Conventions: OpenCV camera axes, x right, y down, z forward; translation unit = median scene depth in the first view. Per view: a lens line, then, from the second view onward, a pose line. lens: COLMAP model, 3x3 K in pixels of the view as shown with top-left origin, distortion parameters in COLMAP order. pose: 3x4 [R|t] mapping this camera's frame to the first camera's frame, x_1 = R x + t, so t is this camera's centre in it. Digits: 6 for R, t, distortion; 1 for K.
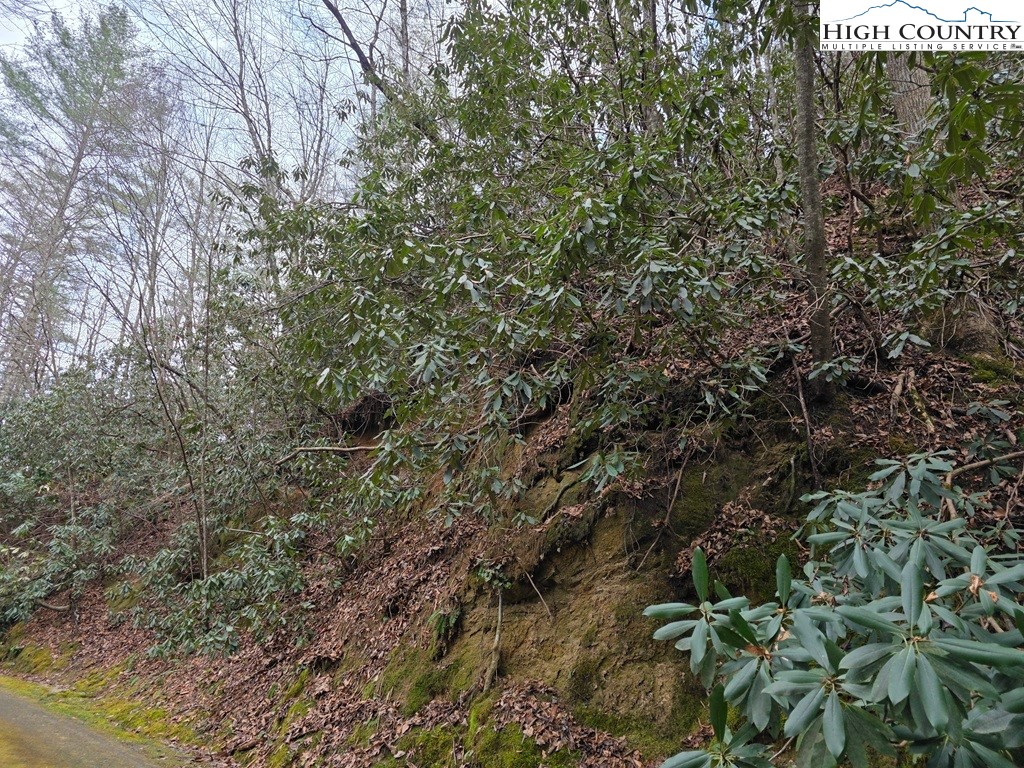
lens RADIAL K [[679.7, 0, 504.5], [0, 679.7, 378.2], [0, 0, 1]] dist [0.054177, -0.041869]
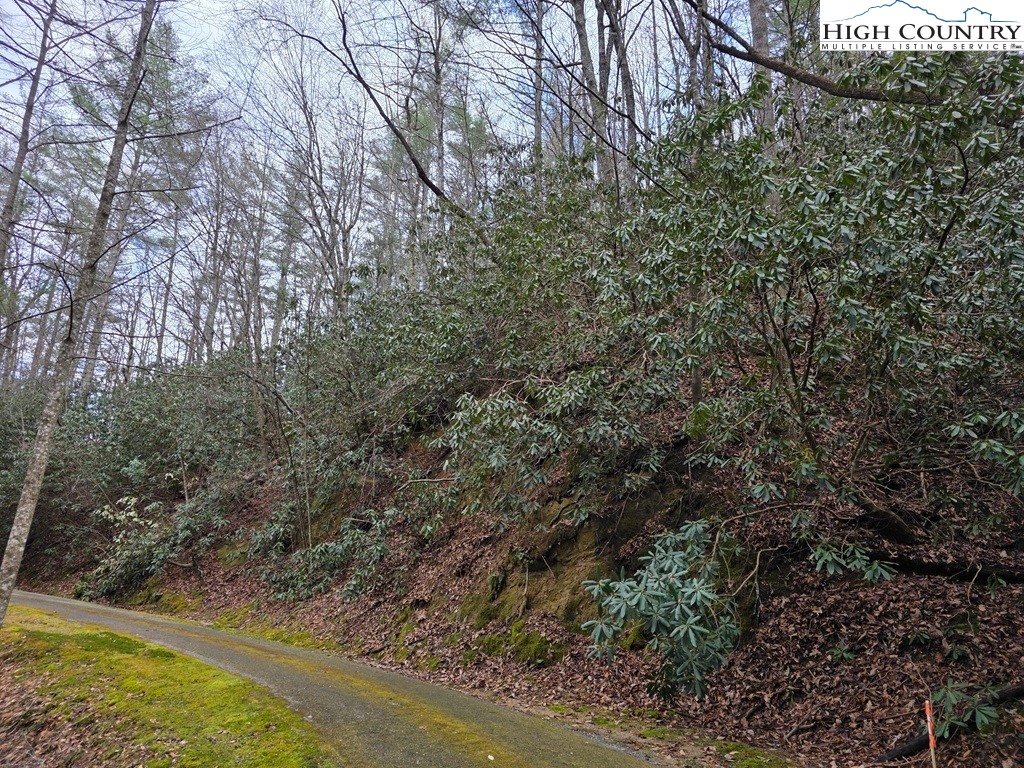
lens RADIAL K [[679.7, 0, 517.5], [0, 679.7, 383.6], [0, 0, 1]] dist [0.054177, -0.041869]
pose [[0.999943, 0.005076, 0.009340, -0.049230], [-0.005744, 0.997323, 0.072889, -0.290122], [-0.008945, -0.072939, 0.997296, -0.750527]]
